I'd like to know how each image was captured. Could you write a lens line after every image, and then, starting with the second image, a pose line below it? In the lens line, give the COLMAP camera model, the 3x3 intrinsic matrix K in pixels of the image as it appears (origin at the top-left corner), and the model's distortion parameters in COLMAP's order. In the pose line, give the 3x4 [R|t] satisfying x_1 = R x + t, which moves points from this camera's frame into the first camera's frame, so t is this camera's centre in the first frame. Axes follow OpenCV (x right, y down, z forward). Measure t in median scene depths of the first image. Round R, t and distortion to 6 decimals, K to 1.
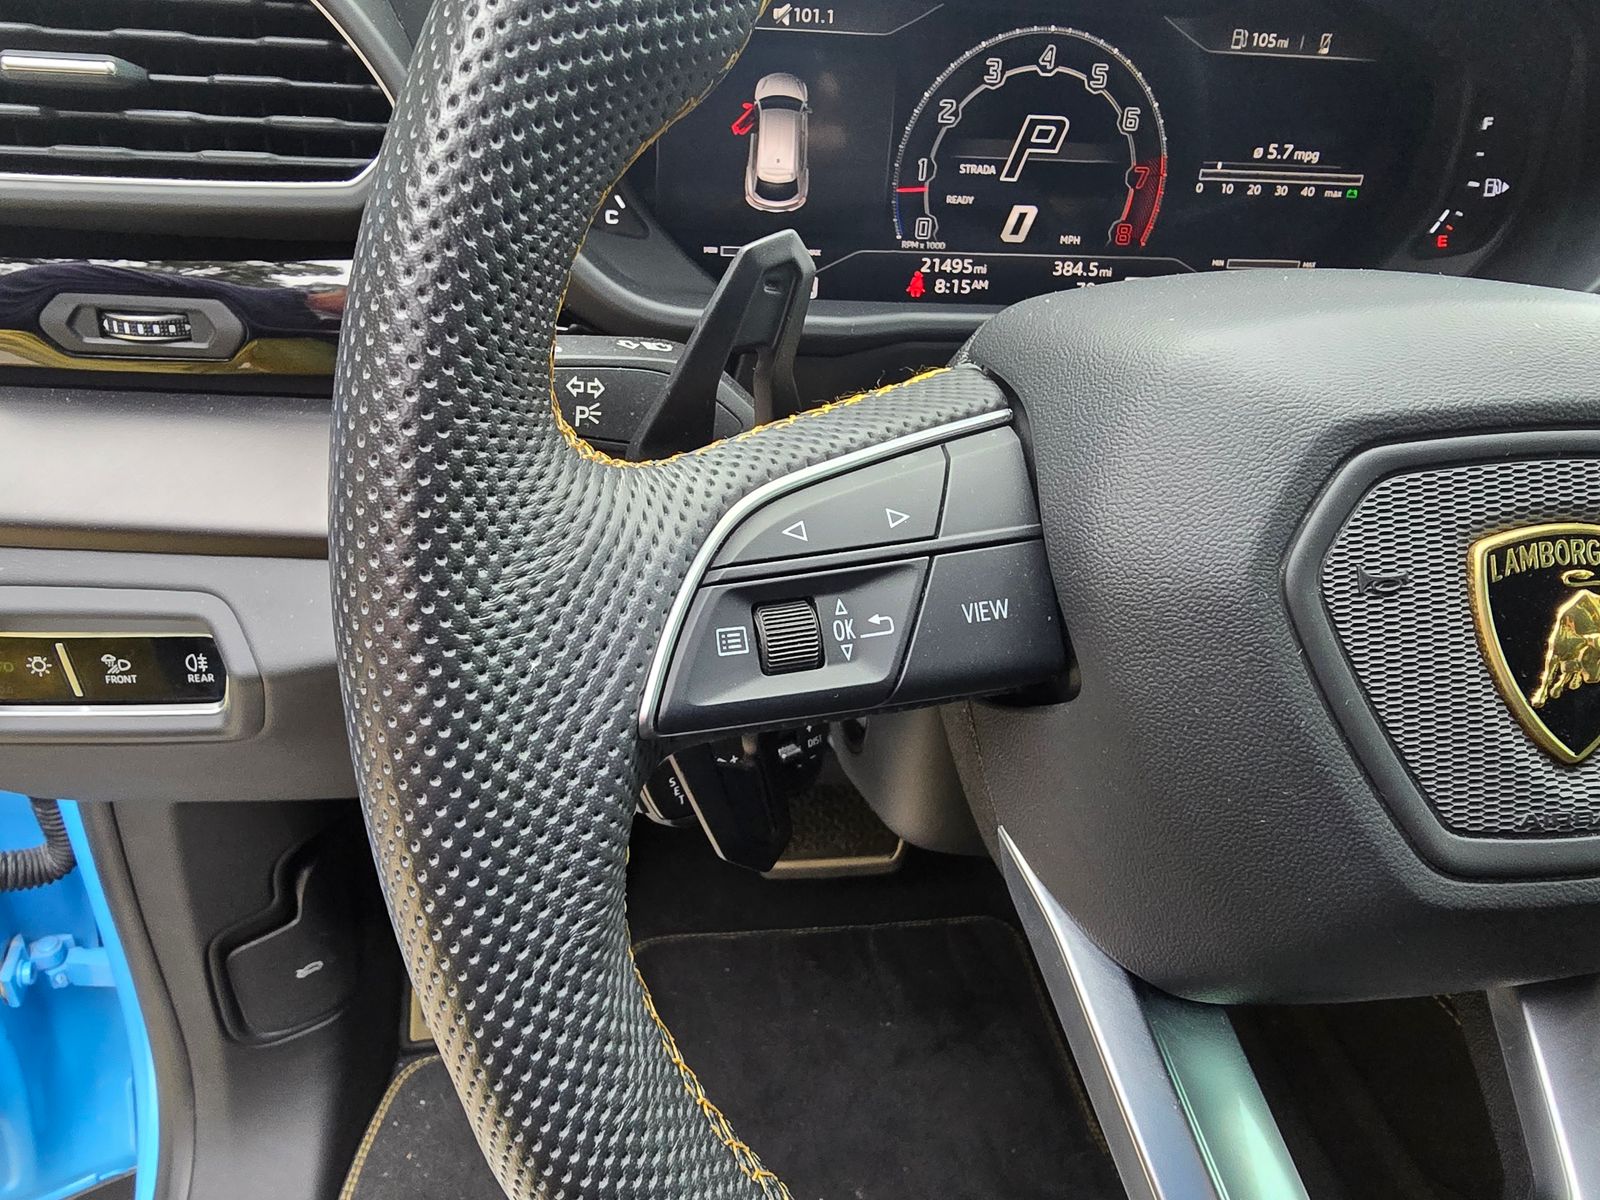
lens RADIAL K [[1104.8, 0, 752.4], [0, 1104.8, 600.2], [0, 0, 1]] dist [0.008396, -0.007190]
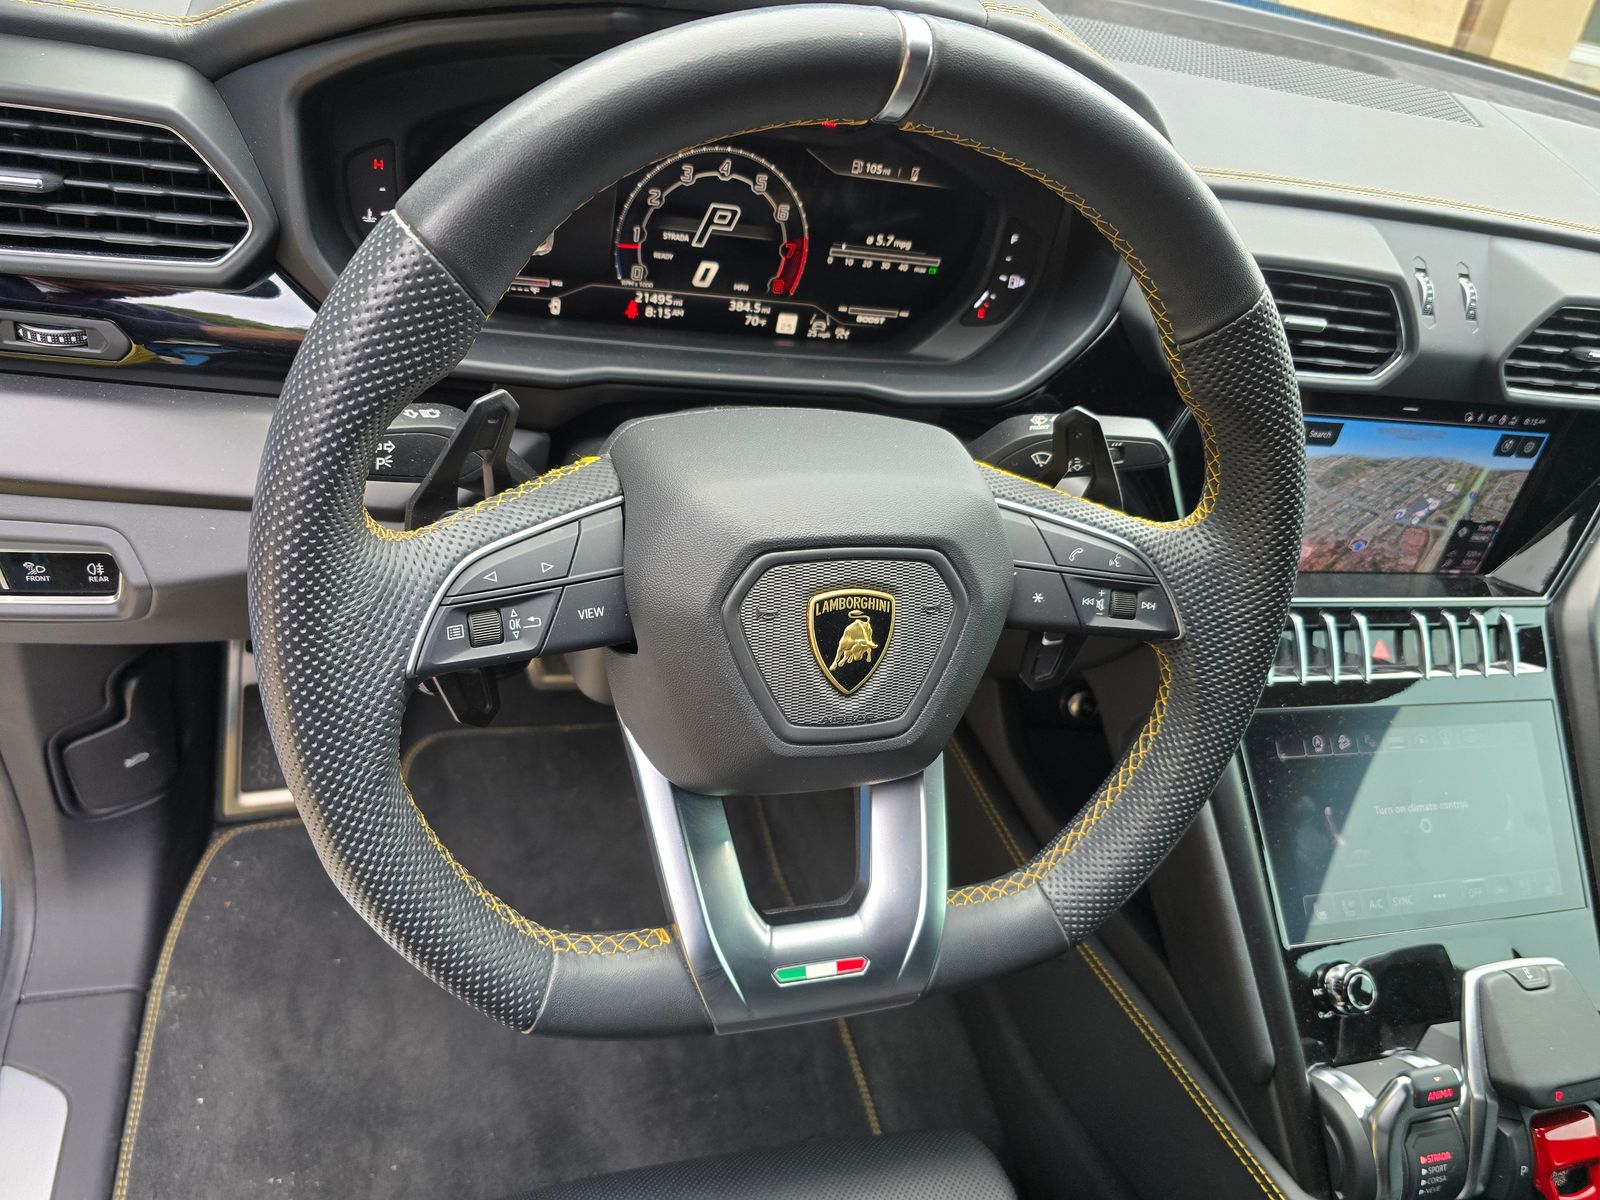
lens RADIAL K [[1077.1, 0, 789.3], [0, 1077.1, 589.8], [0, 0, 1]] dist [0.045969, -0.045934]
pose [[0.977399, 0.039060, 0.207764, 0.088787], [-0.074989, 0.982934, 0.167982, -0.225297], [-0.197657, -0.179765, 0.963647, -0.557409]]
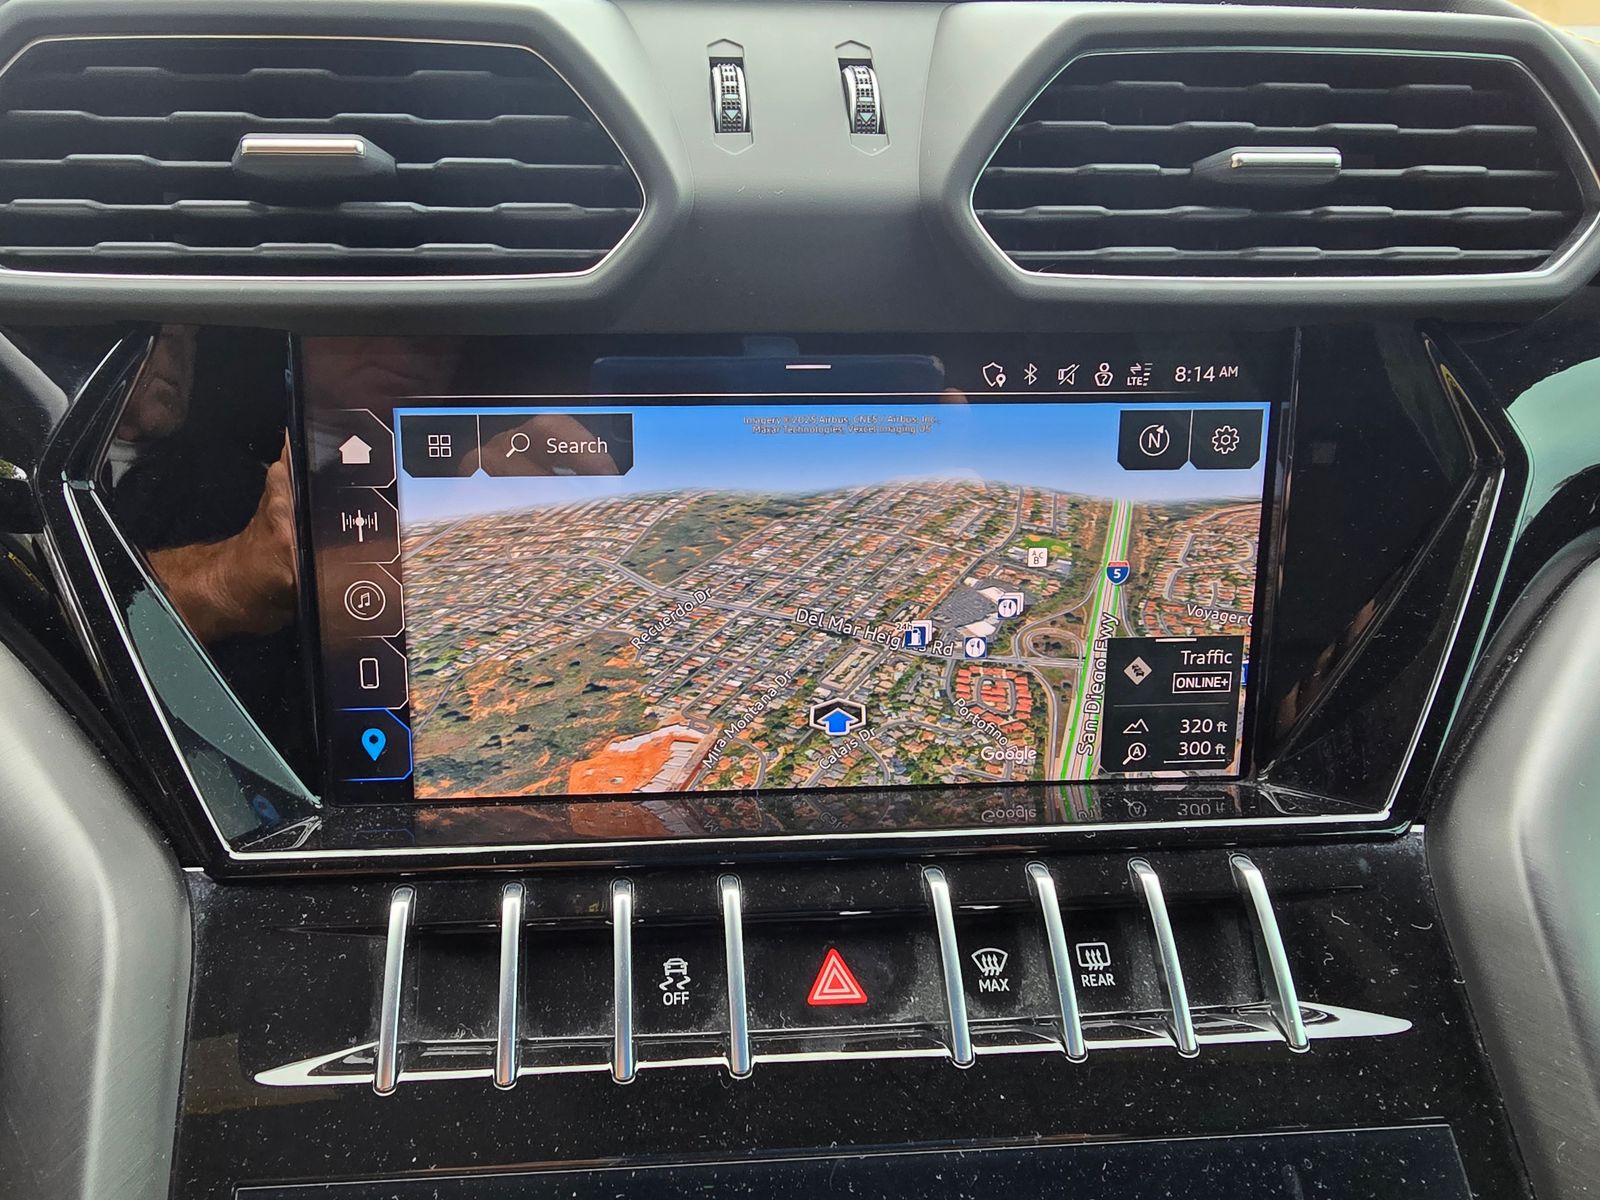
lens RADIAL K [[1104.8, 0, 717.9], [0, 1104.8, 584.8], [0, 0, 1]] dist [0.008396, -0.007190]
pose [[0.998980, -0.024141, -0.038158, 1.546118], [0.017532, 0.986155, -0.164899, -0.000316], [0.041610, 0.164062, 0.985572, 0.379391]]
